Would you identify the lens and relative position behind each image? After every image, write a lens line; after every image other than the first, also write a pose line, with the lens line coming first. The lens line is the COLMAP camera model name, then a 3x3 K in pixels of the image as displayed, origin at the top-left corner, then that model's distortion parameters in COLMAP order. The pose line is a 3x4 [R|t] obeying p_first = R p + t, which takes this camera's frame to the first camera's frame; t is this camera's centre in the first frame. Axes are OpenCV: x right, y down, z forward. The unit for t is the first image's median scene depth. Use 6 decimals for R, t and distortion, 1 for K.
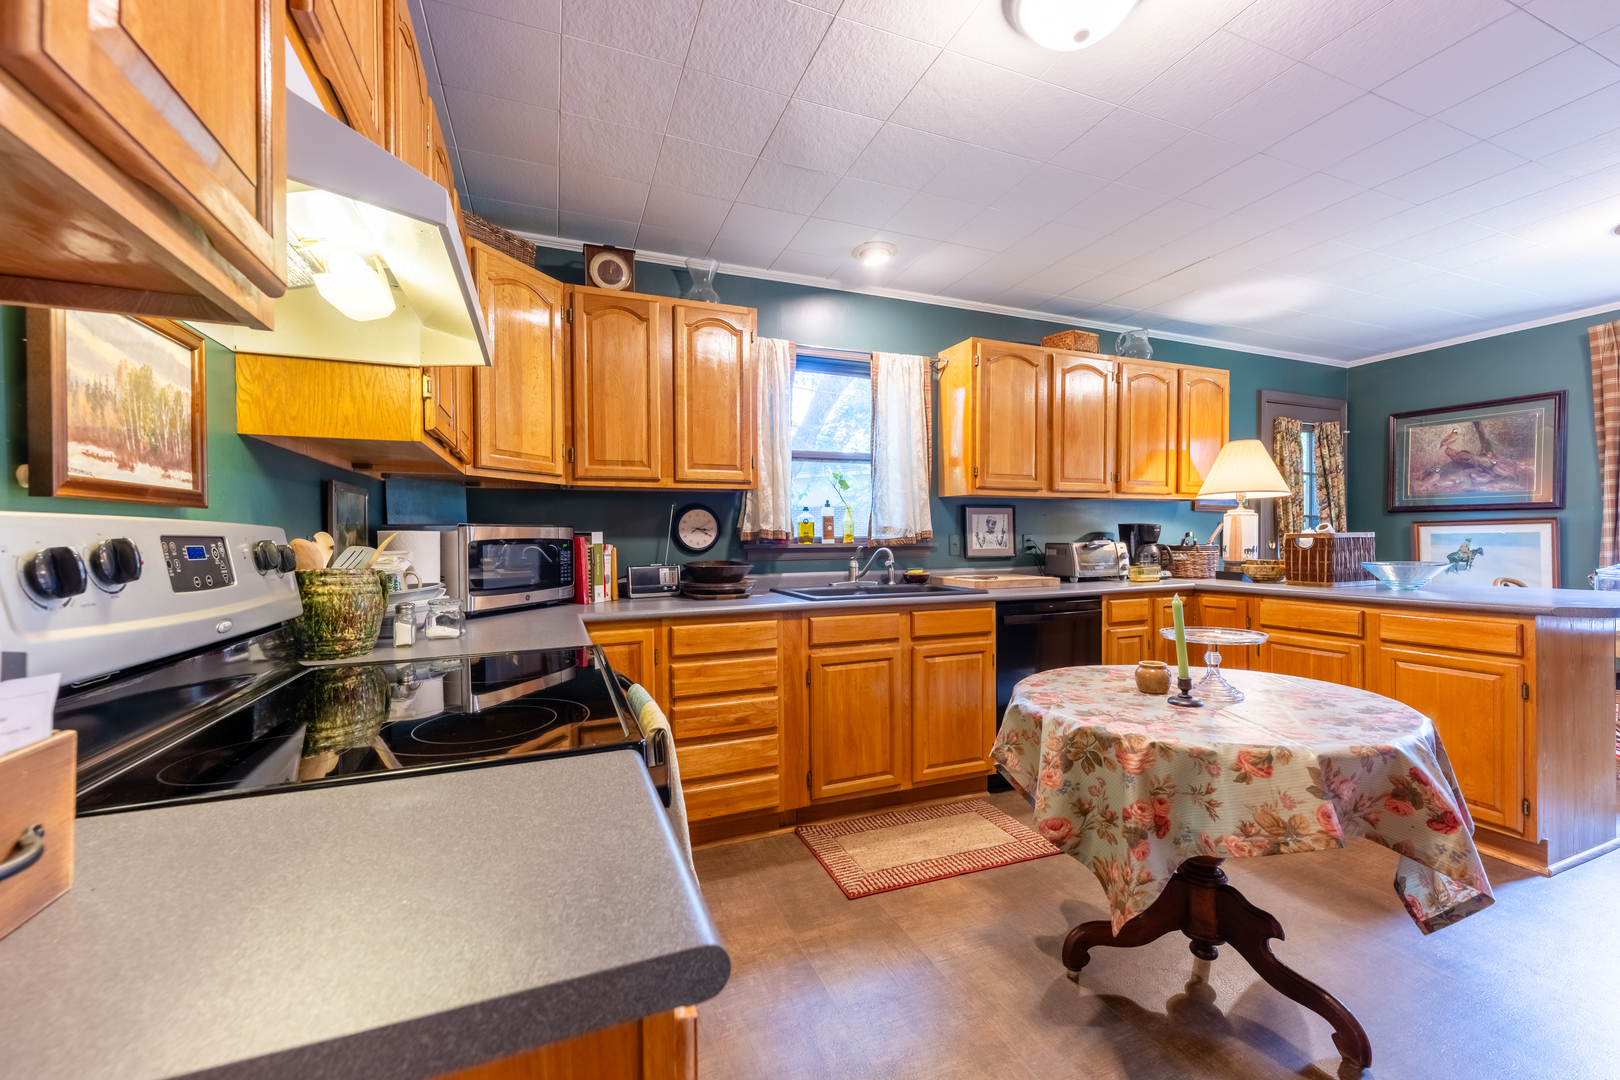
lens RADIAL K [[643.2, 0, 811.2], [0, 643.2, 541.9], [0, 0, 1]] dist [0.000453, -0.000201]
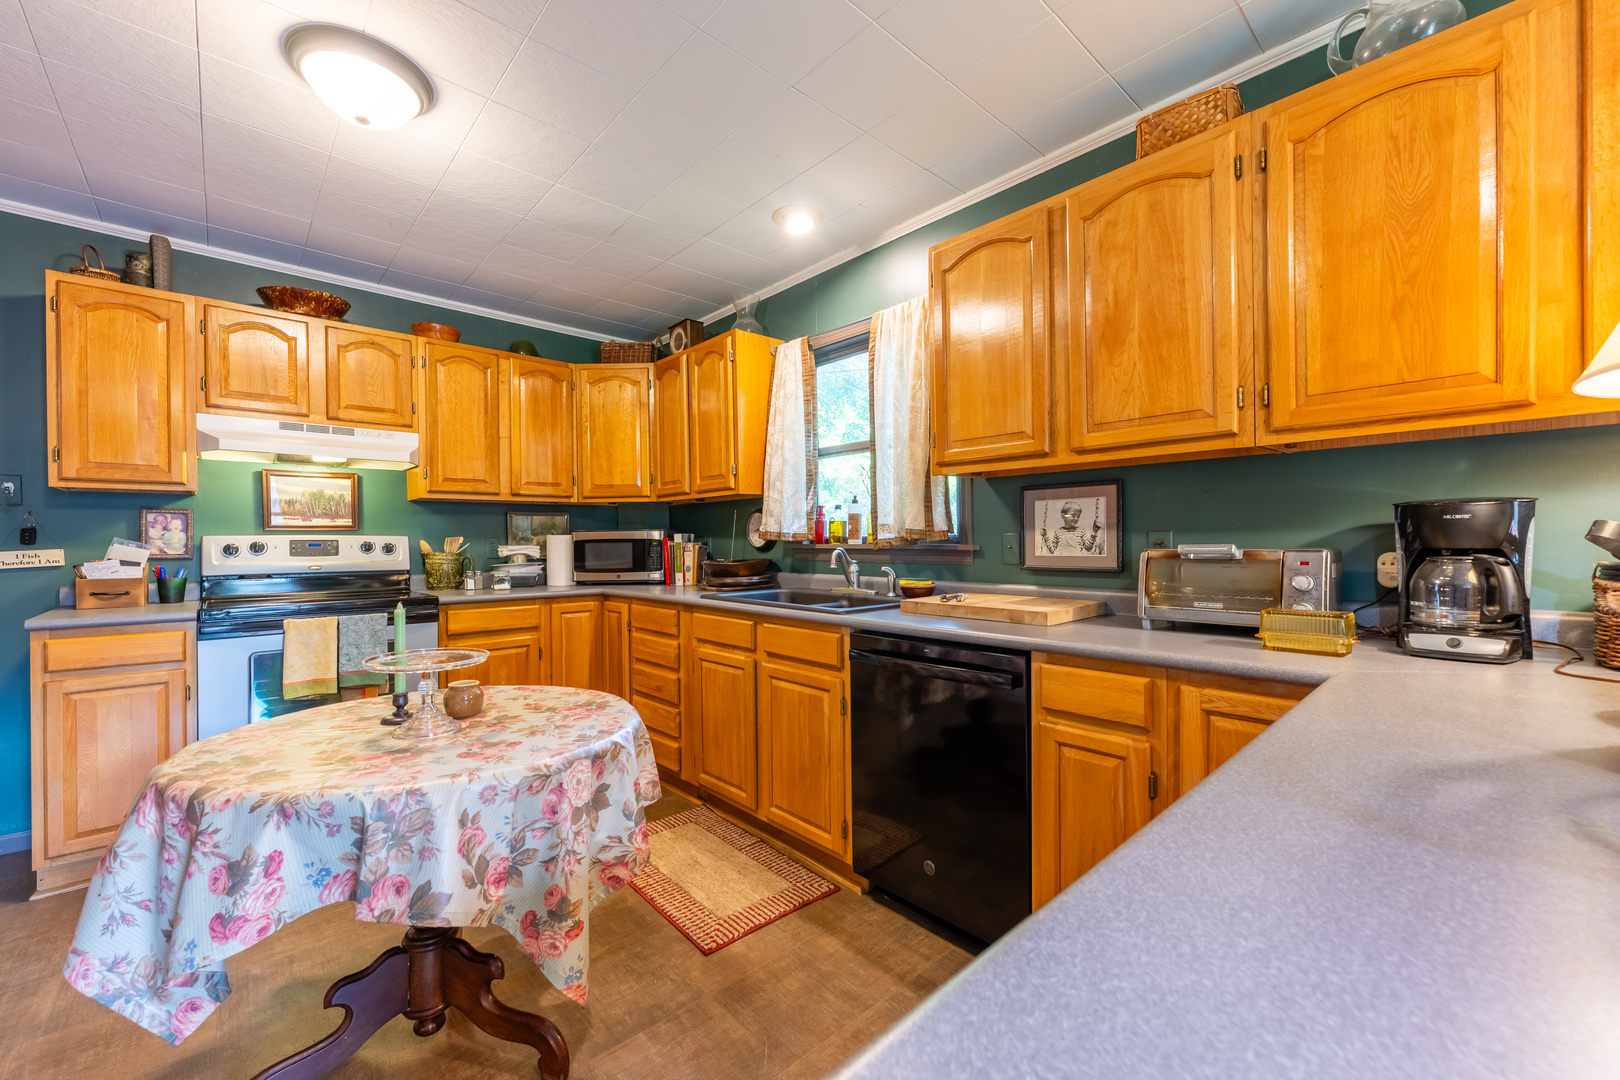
lens RADIAL K [[643.2, 0, 811.2], [0, 643.2, 541.9], [0, 0, 1]] dist [0.000453, -0.000201]
pose [[0.344164, 0.008216, -0.938874, 0.772163], [-0.000636, 0.999964, 0.008517, -0.007673], [0.938910, -0.002334, 0.344156, 0.577673]]
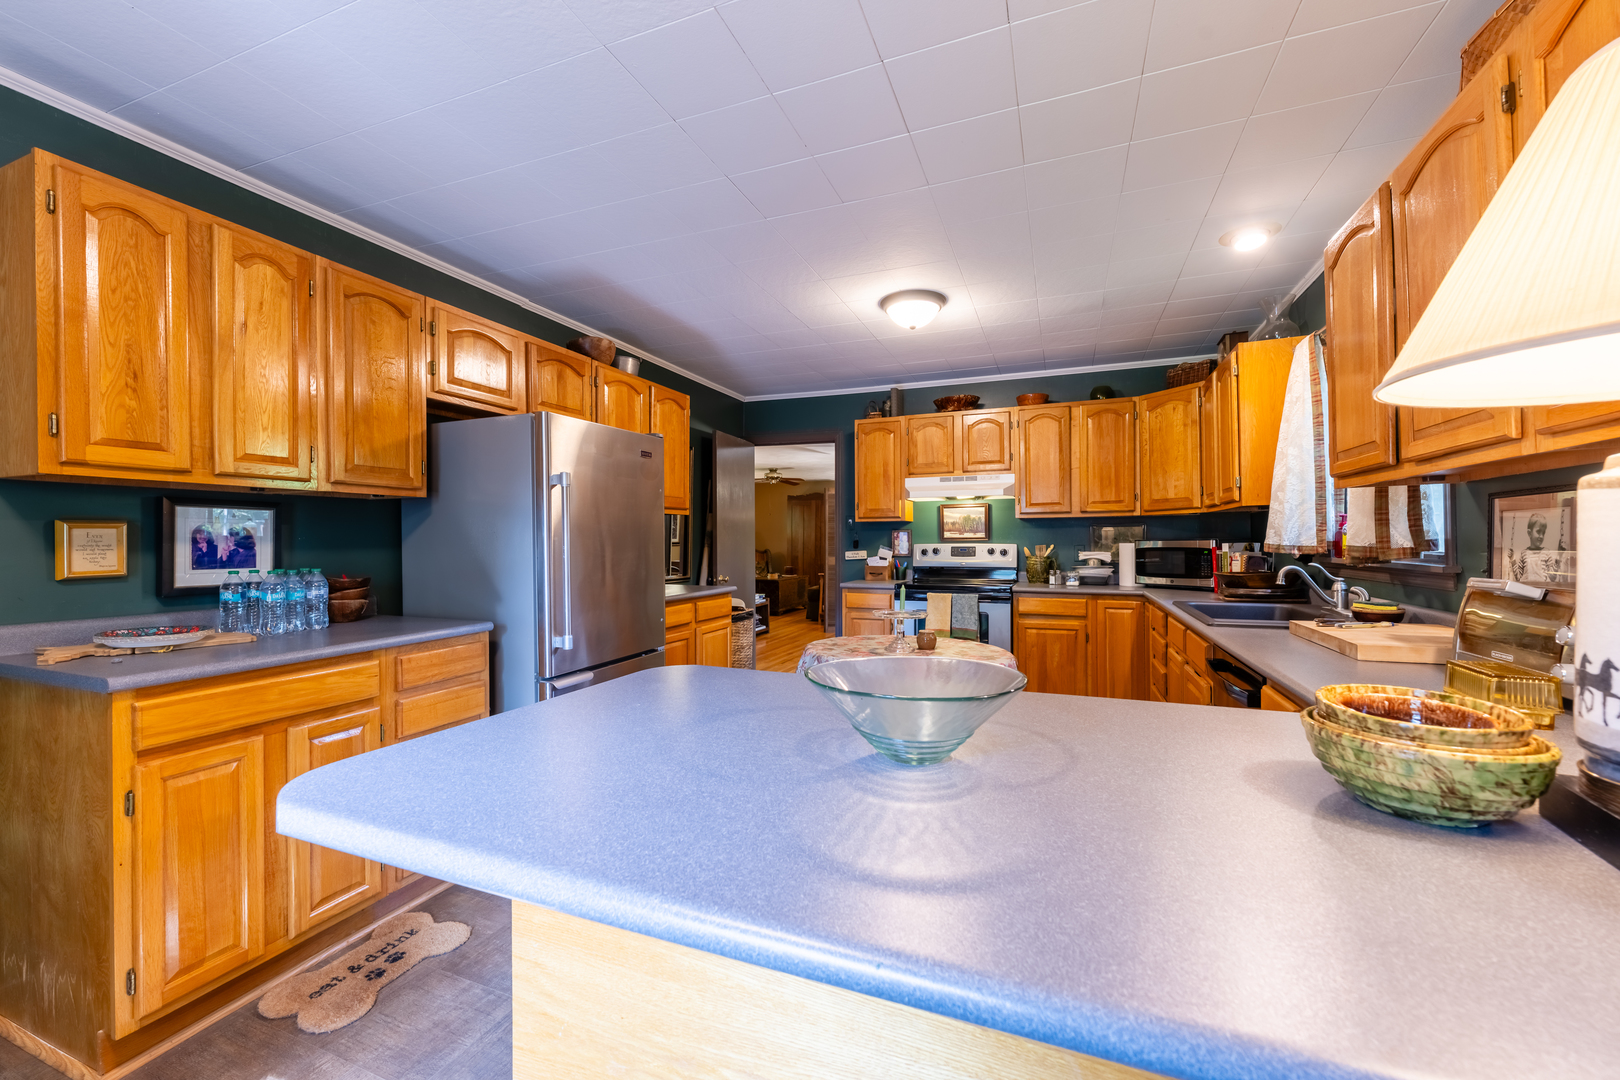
lens RADIAL K [[643.2, 0, 811.2], [0, 643.2, 541.9], [0, 0, 1]] dist [0.000453, -0.000201]
pose [[-0.688247, 0.011142, -0.725391, 0.963749], [0.006009, 0.999935, 0.009657, -0.027784], [0.725451, 0.002288, -0.688270, 0.959401]]
